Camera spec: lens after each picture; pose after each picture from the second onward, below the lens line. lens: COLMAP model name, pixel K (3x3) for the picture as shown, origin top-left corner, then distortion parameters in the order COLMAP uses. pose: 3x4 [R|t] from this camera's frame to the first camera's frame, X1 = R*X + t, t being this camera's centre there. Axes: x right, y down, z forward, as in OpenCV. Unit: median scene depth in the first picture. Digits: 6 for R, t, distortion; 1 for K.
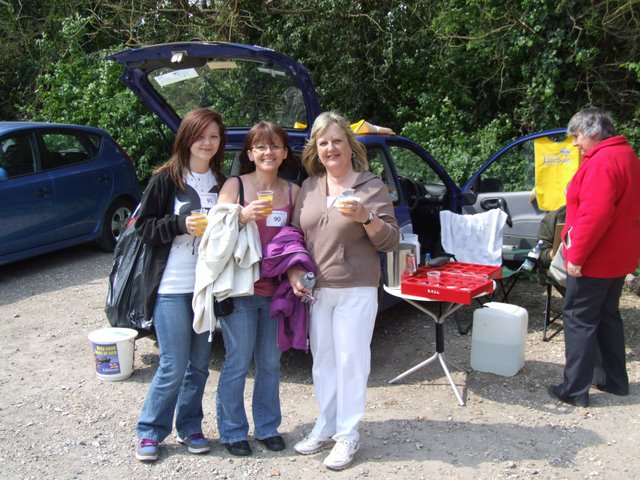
lens RADIAL K [[752.8, 0, 320.0], [0, 752.8, 240.0], [0, 0, 1]] dist [0.025336, 0.039831]
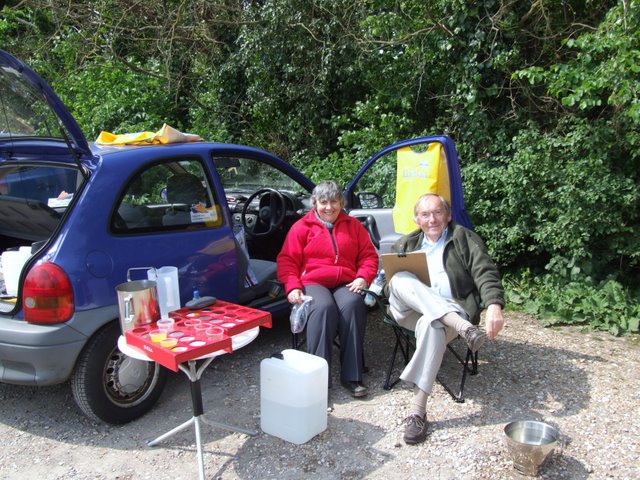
lens RADIAL K [[610.5, 0, 320.0], [0, 610.5, 240.0], [0, 0, 1]] dist [-0.016900, -0.012519]
pose [[0.990706, 0.021054, -0.134381, 0.226248], [-0.018757, 0.999656, 0.018333, -0.031825], [0.134721, -0.015642, 0.990760, 0.228977]]
